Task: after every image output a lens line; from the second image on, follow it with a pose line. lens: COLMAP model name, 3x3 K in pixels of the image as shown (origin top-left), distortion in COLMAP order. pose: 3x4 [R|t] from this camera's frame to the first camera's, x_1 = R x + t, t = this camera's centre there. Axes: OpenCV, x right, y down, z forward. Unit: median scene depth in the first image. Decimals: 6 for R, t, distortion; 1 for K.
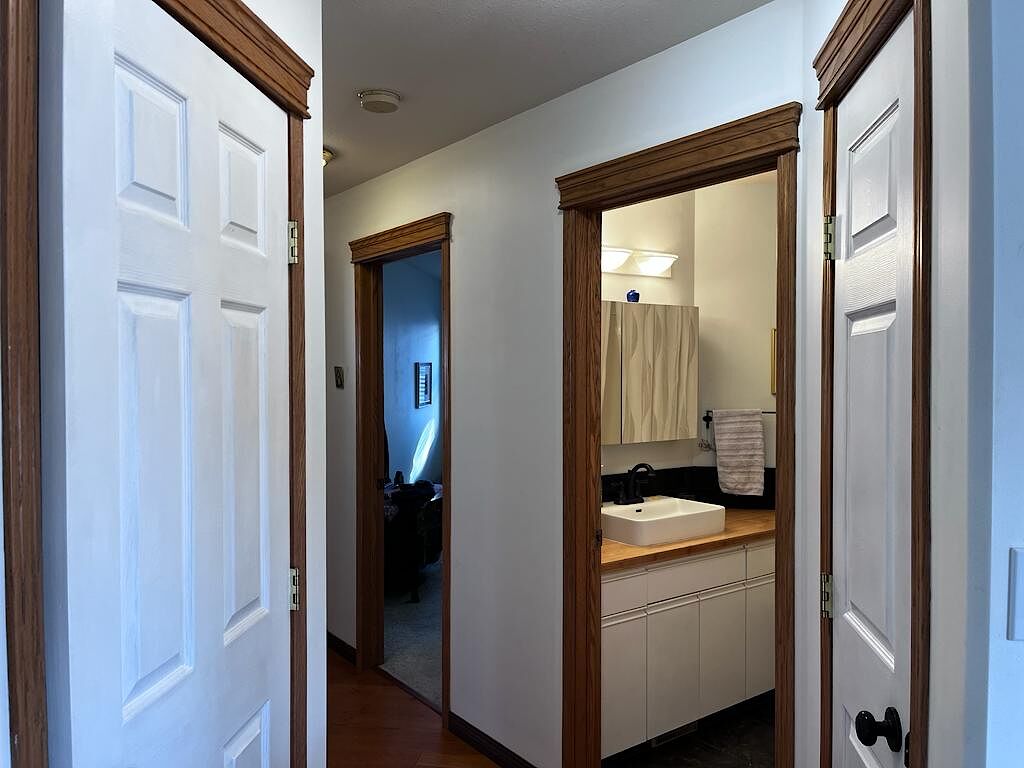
lens RADIAL K [[771.3, 0, 512.0], [0, 771.3, 384.0], [0, 0, 1]] dist [0.047446, -0.087404]
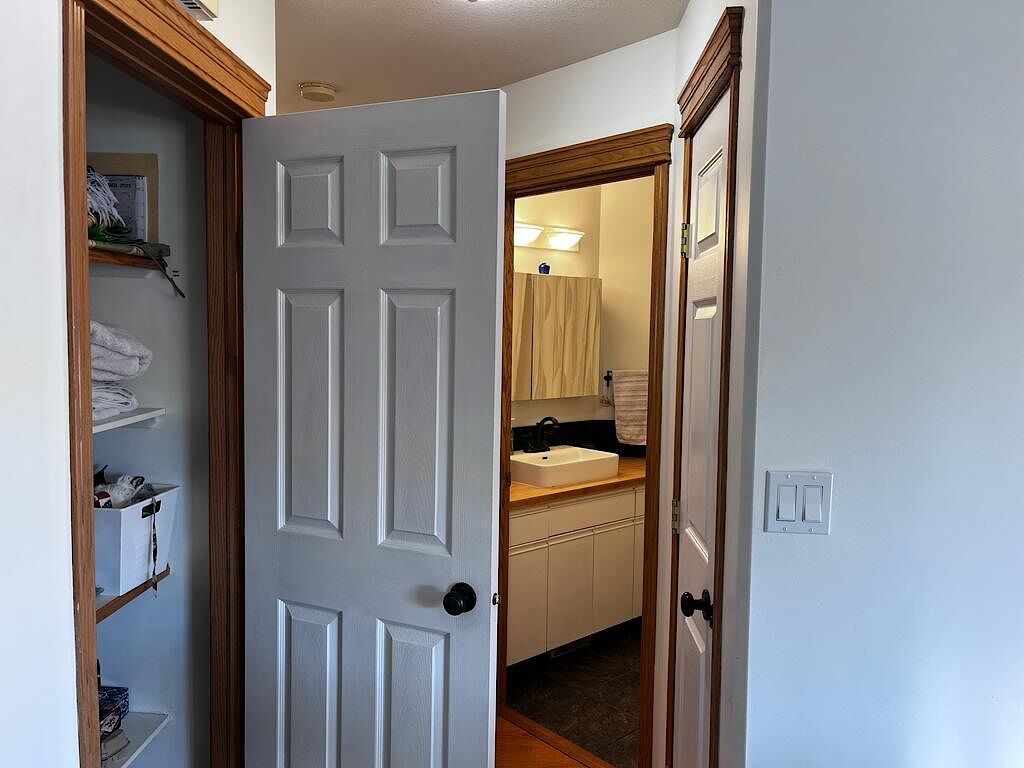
lens RADIAL K [[771.3, 0, 512.0], [0, 771.3, 384.0], [0, 0, 1]] dist [0.047446, -0.087404]
pose [[0.994847, 0.010394, 0.100853, -0.000830], [-0.016212, 0.998241, 0.057035, -0.011173], [-0.100082, -0.058377, 0.993265, -0.141157]]
